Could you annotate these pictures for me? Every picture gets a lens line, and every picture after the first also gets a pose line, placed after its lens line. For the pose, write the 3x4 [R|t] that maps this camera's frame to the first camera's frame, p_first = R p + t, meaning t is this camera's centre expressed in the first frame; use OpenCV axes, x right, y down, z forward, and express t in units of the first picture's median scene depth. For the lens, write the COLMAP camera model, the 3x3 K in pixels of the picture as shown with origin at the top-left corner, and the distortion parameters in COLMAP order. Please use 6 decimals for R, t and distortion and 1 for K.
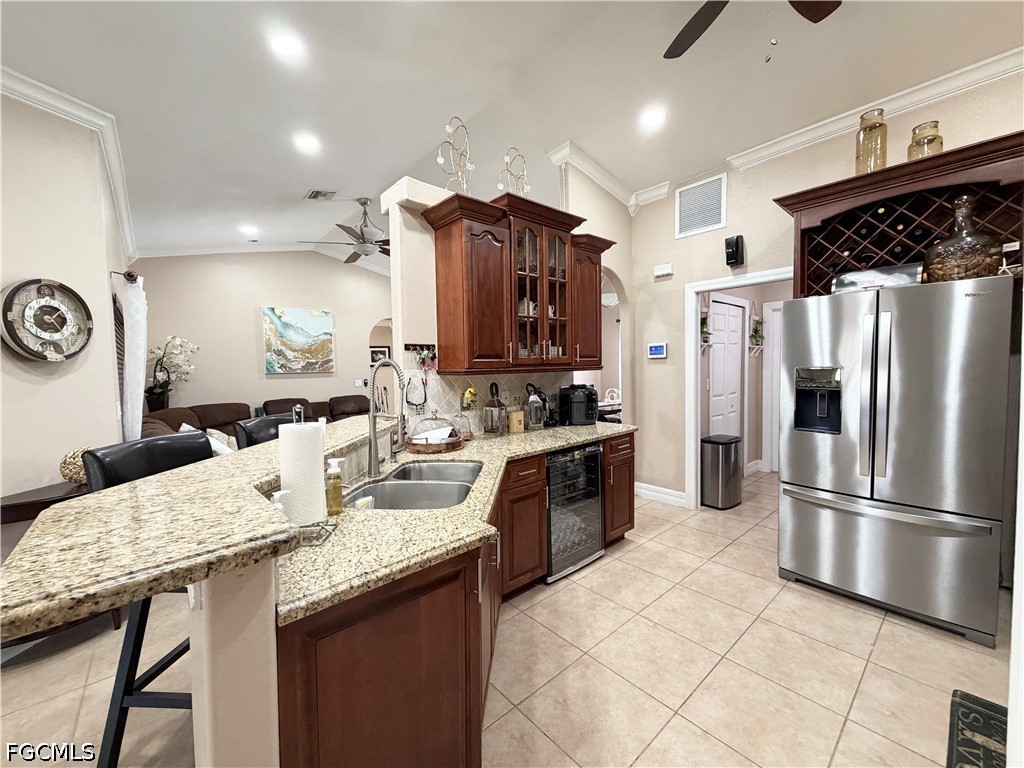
lens RADIAL K [[407.0, 0, 509.0], [0, 407.0, 383.3], [0, 0, 1]] dist [0.002079, -0.001175]
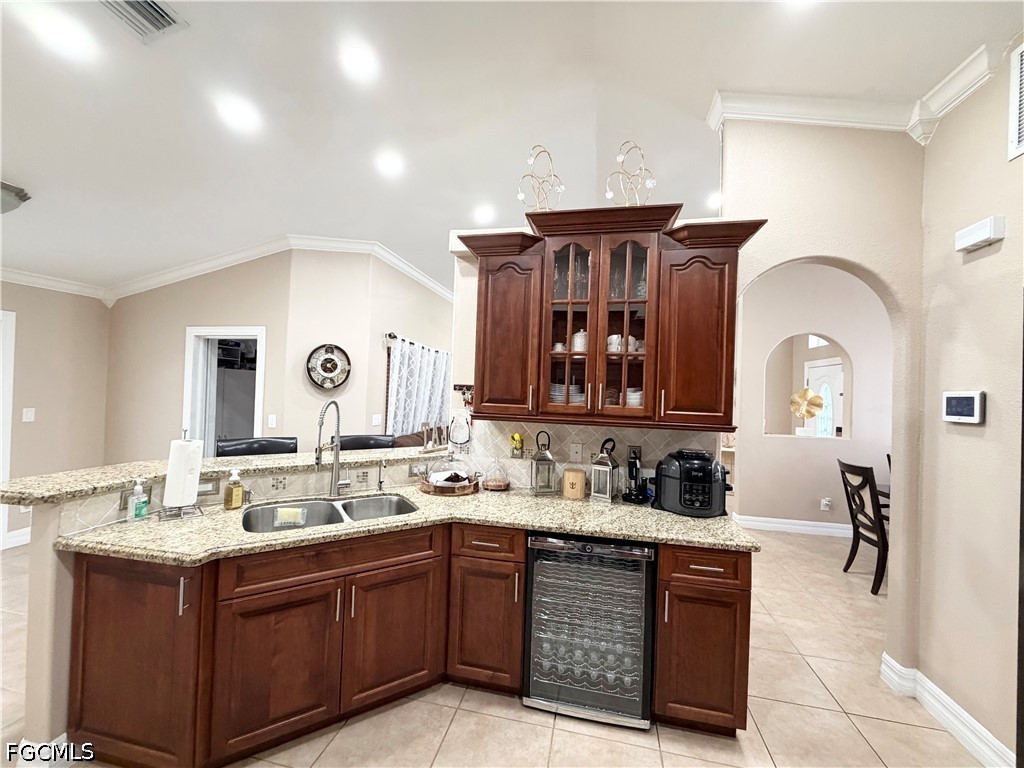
lens RADIAL K [[407.0, 0, 508.5], [0, 407.0, 383.1], [0, 0, 1]] dist [0.002079, -0.001175]
pose [[0.595732, 0.028639, -0.802672, 0.667535], [-0.081822, 0.996329, -0.025179, -0.082944], [0.799005, 0.080676, 0.595888, 0.472655]]
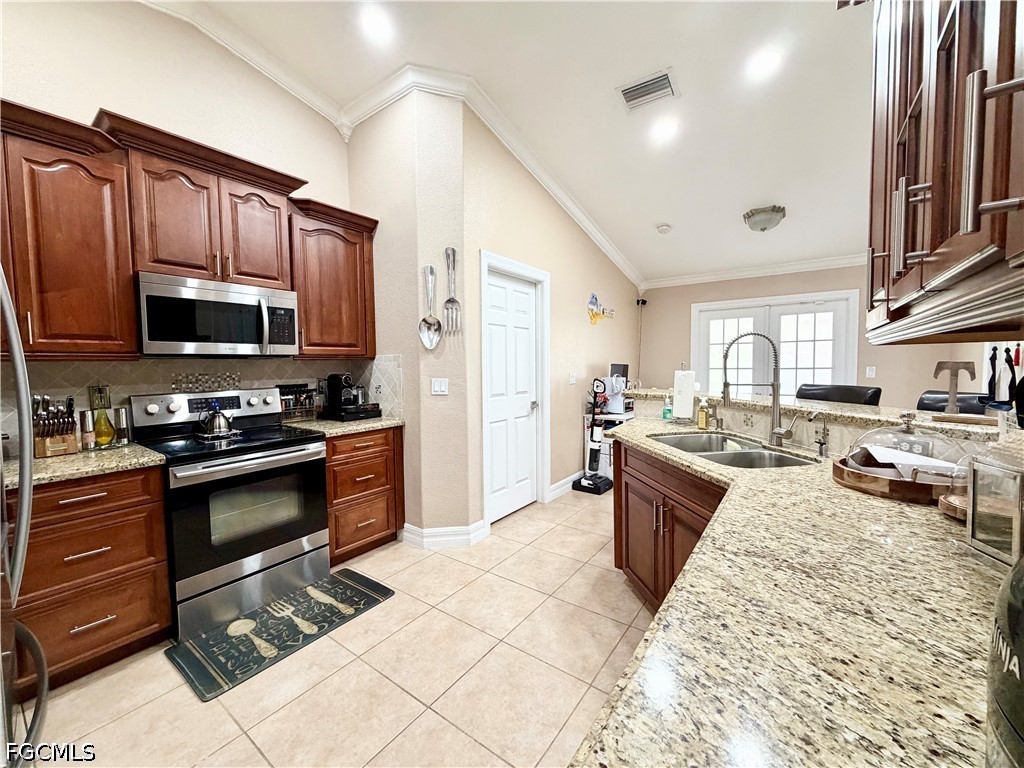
lens RADIAL K [[407.0, 0, 510.7], [0, 407.0, 383.0], [0, 0, 1]] dist [0.002079, -0.001175]
pose [[-0.972952, 0.045696, -0.226442, 0.387840], [0.023758, 0.994836, 0.098676, -0.030962], [0.229782, 0.090627, -0.969013, 1.303777]]
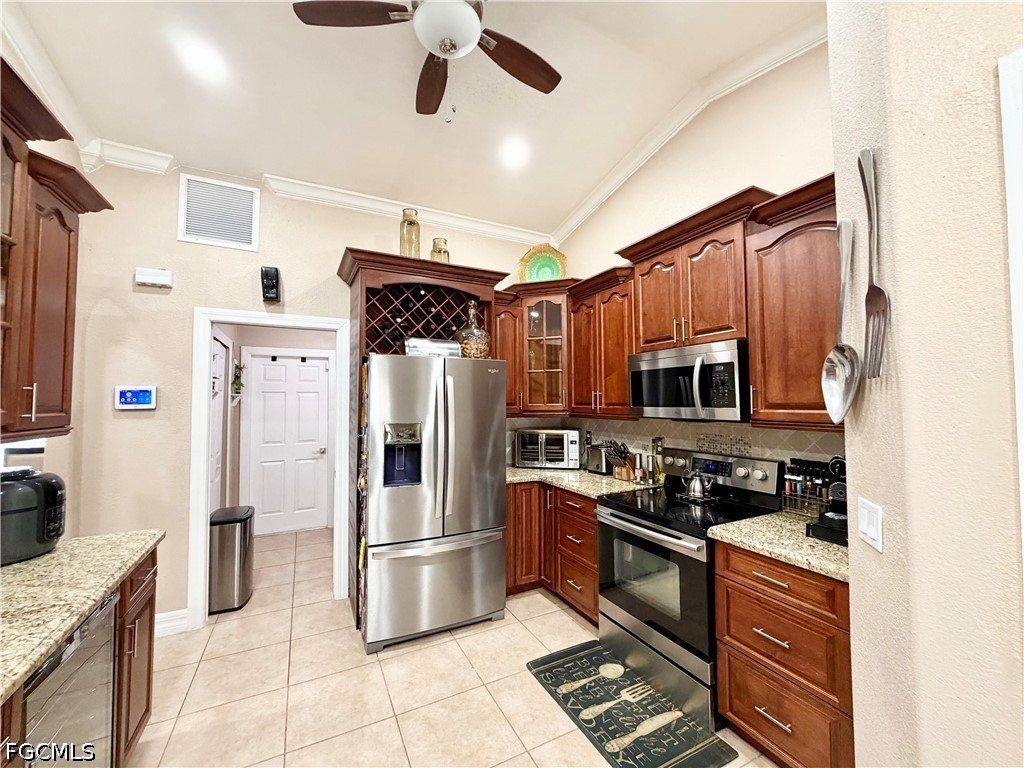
lens RADIAL K [[407.0, 0, 507.8], [0, 407.0, 385.3], [0, 0, 1]] dist [0.002079, -0.001175]
pose [[0.242888, 0.058516, 0.968288, -0.176031], [0.044361, 0.996465, -0.071346, -0.044159], [-0.969039, 0.060283, 0.239433, 0.444278]]
